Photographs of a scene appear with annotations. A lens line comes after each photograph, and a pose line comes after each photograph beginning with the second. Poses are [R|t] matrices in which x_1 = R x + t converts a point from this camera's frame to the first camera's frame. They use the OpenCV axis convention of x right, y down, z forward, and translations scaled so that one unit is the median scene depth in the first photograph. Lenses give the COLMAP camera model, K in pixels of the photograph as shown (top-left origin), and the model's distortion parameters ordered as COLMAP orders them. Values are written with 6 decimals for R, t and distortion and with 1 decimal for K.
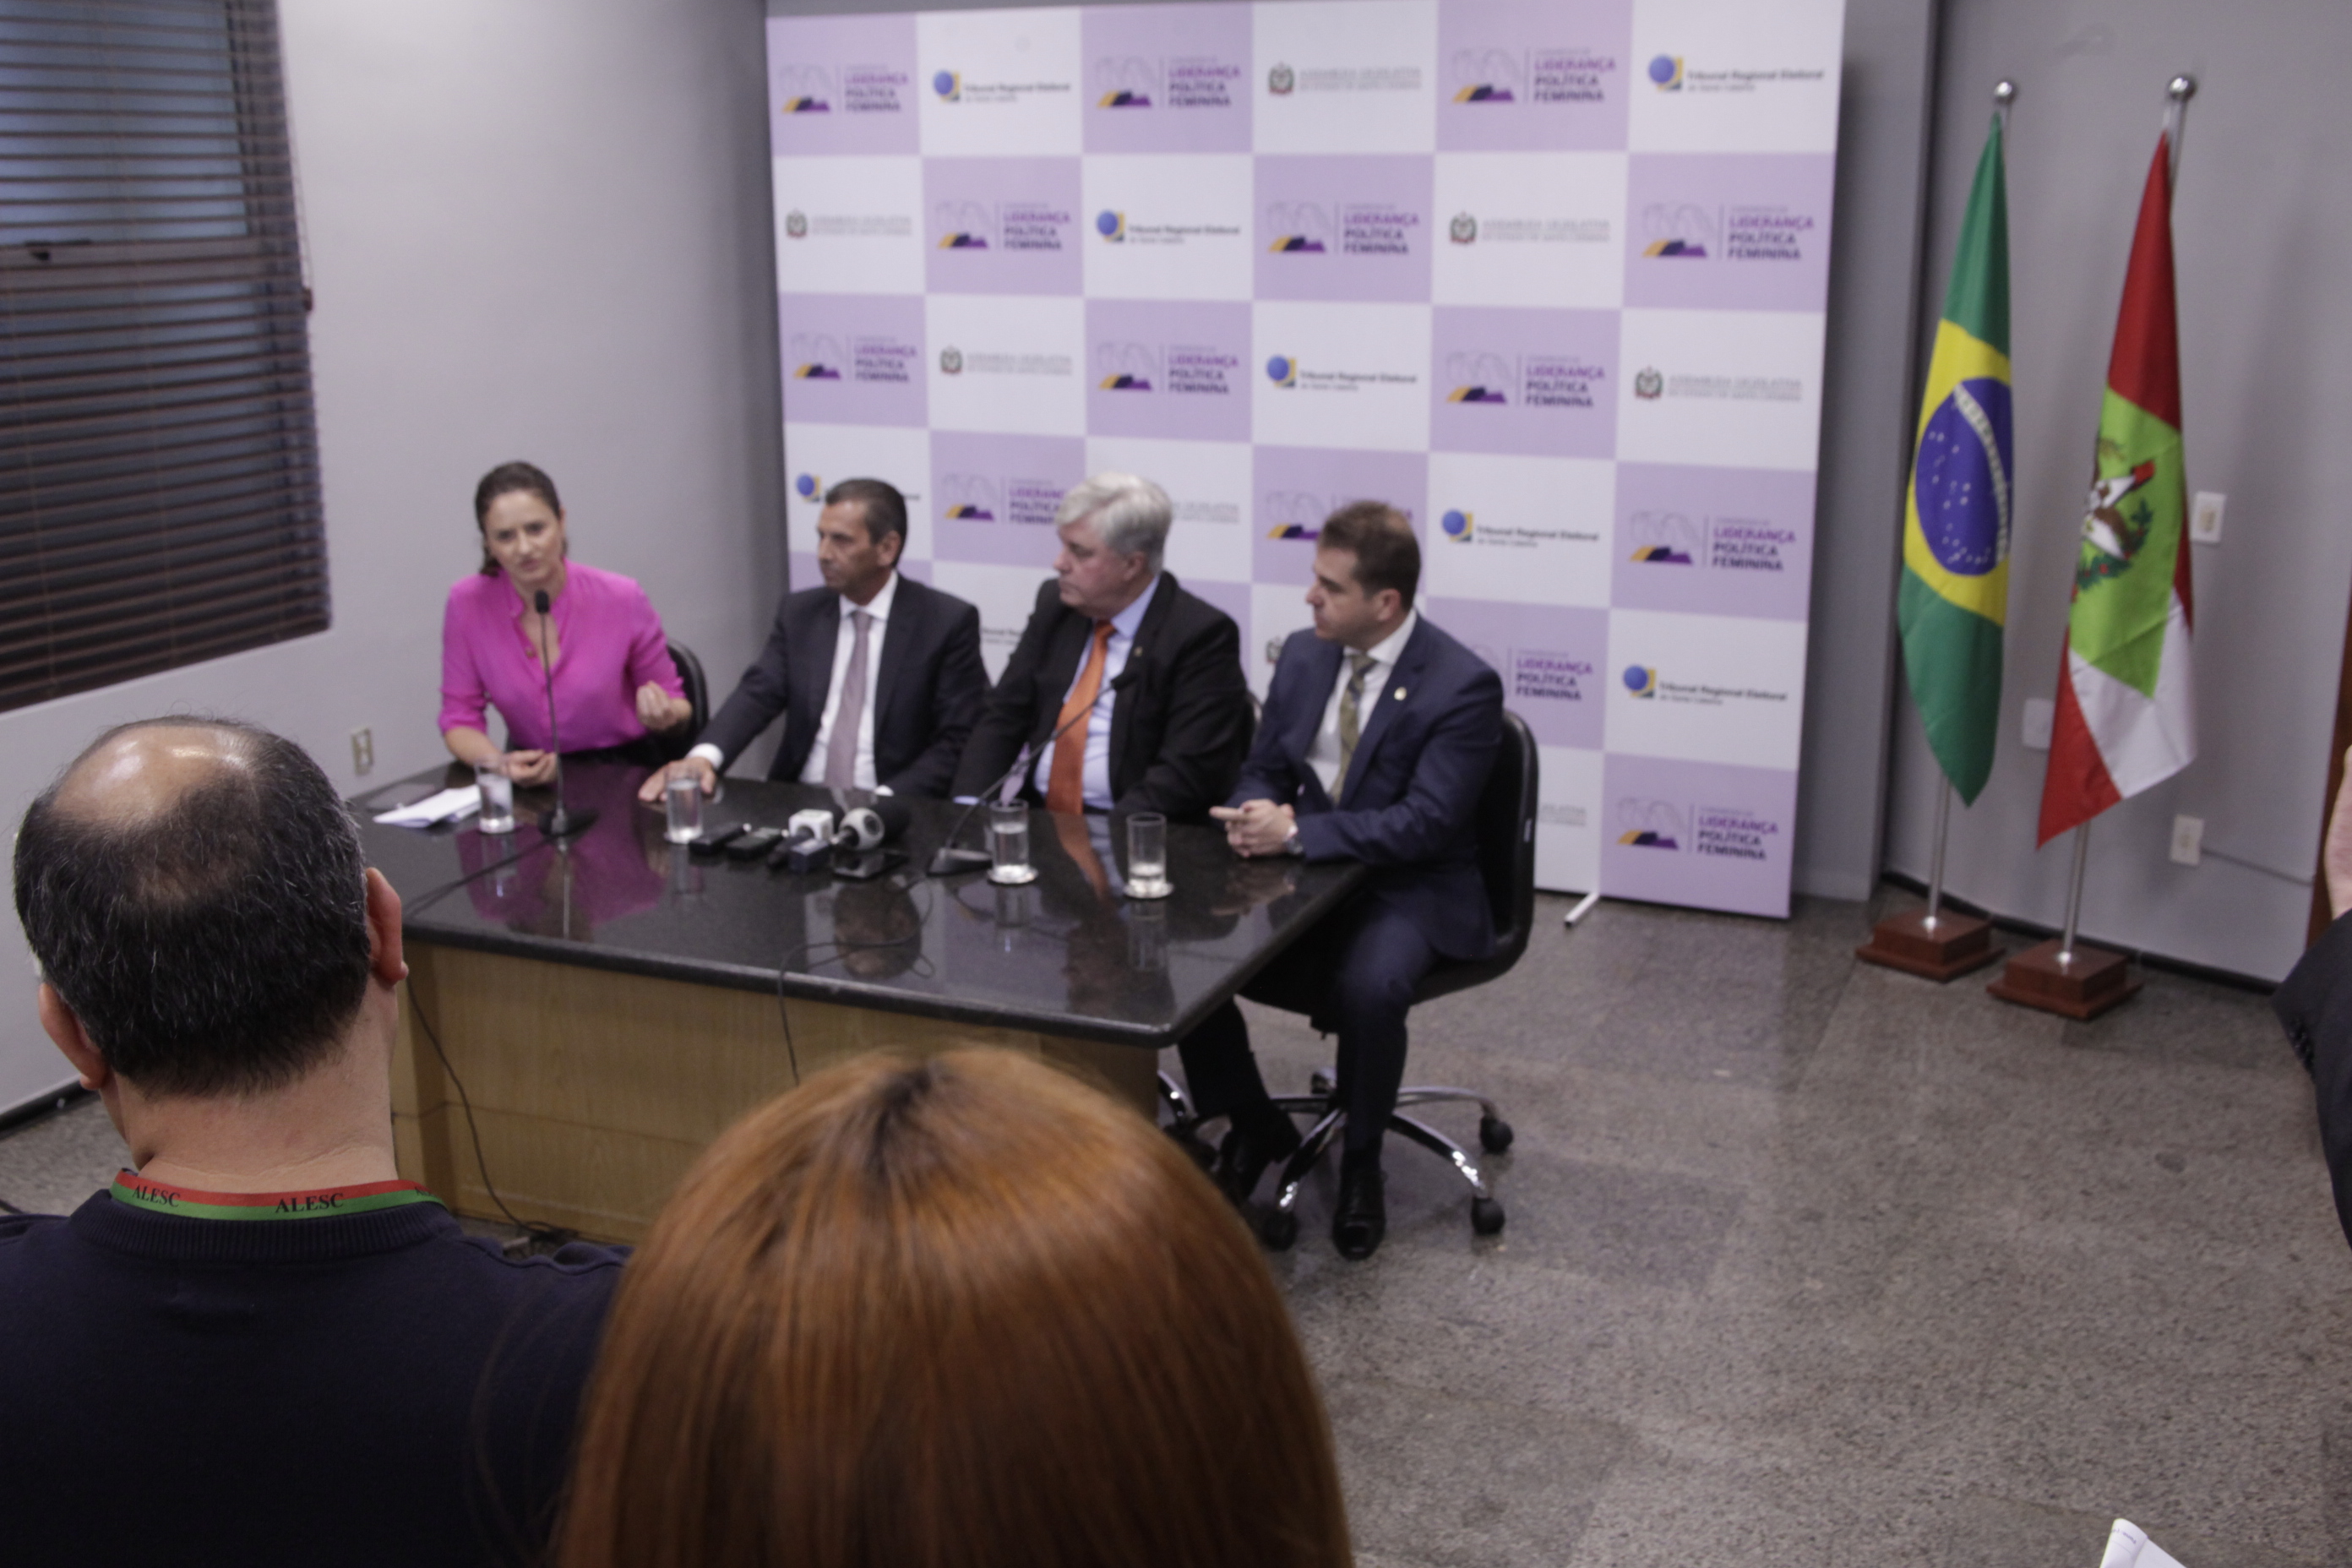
lens RADIAL K [[2452.3, 0, 1189.4], [0, 2452.3, 801.0], [0, 0, 1]] dist [-0.074267, 0.151989]
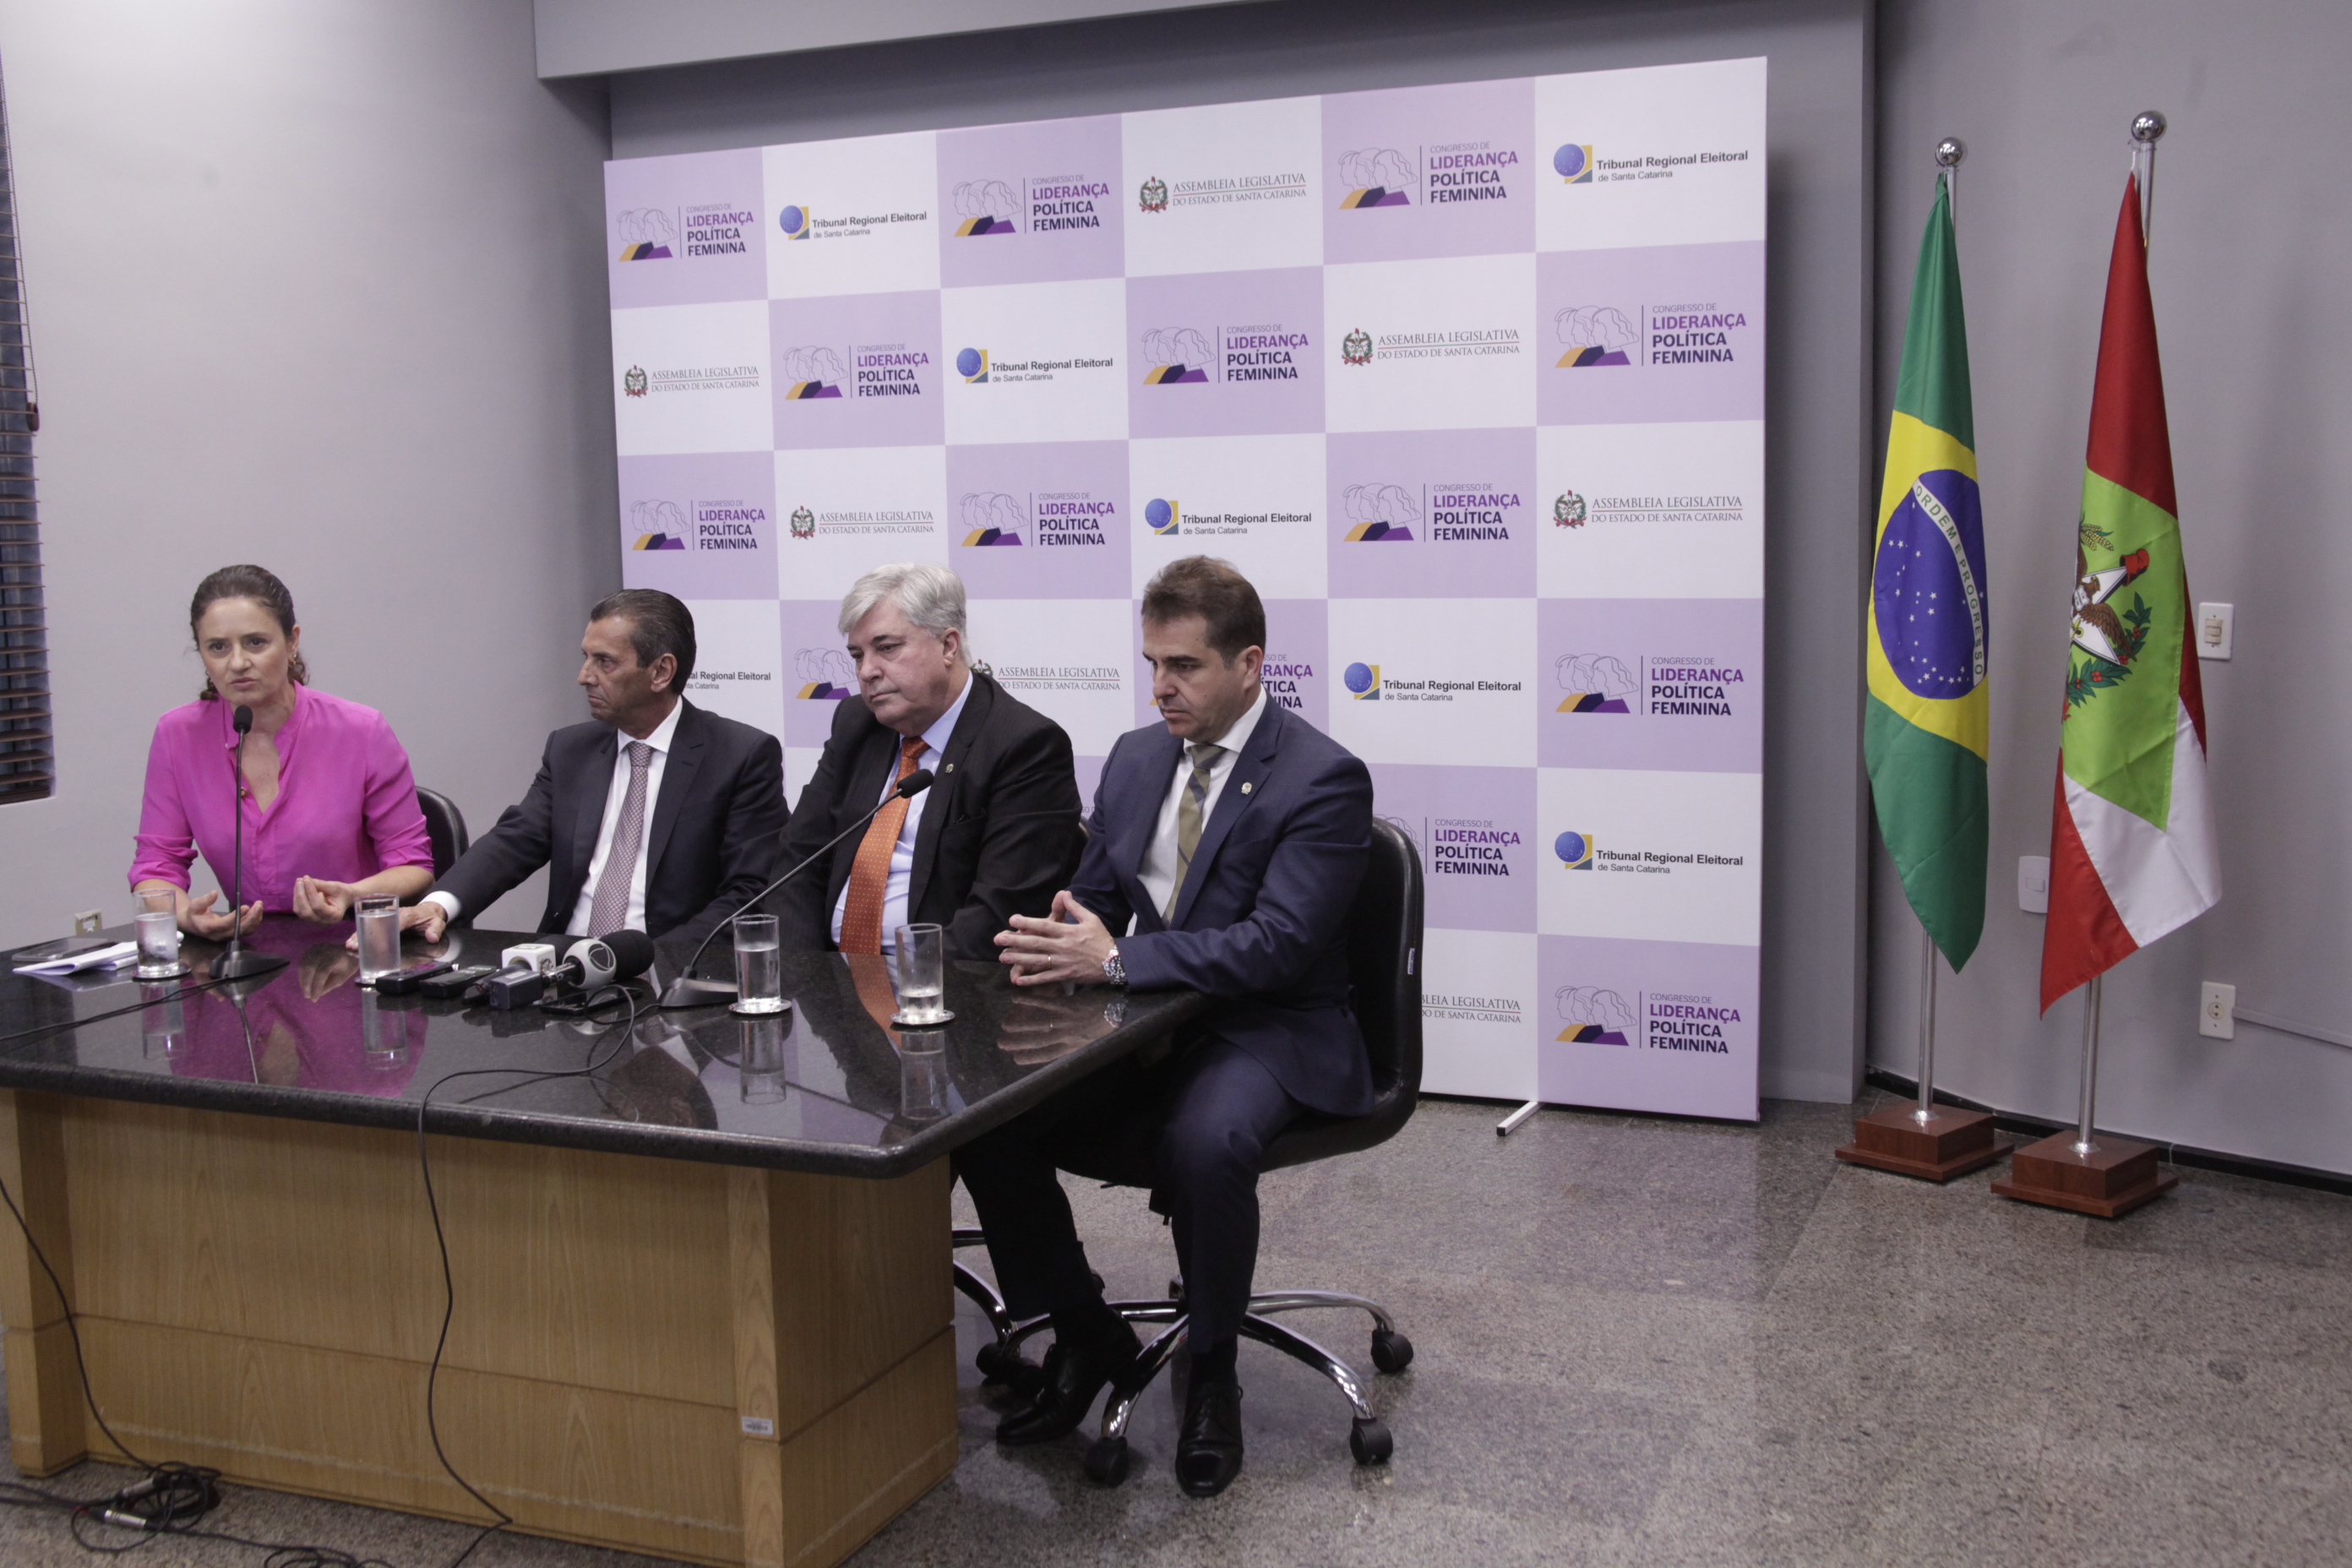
lens RADIAL K [[2482.7, 0, 1176.0], [0, 2482.7, 784.0], [0, 0, 1]] dist [-0.076619, 0.169683]
pose [[0.999873, -0.015292, -0.004389, 0.054453], [0.014519, 0.989858, -0.141317, 0.058823], [0.006506, 0.141236, 0.989955, 0.143867]]
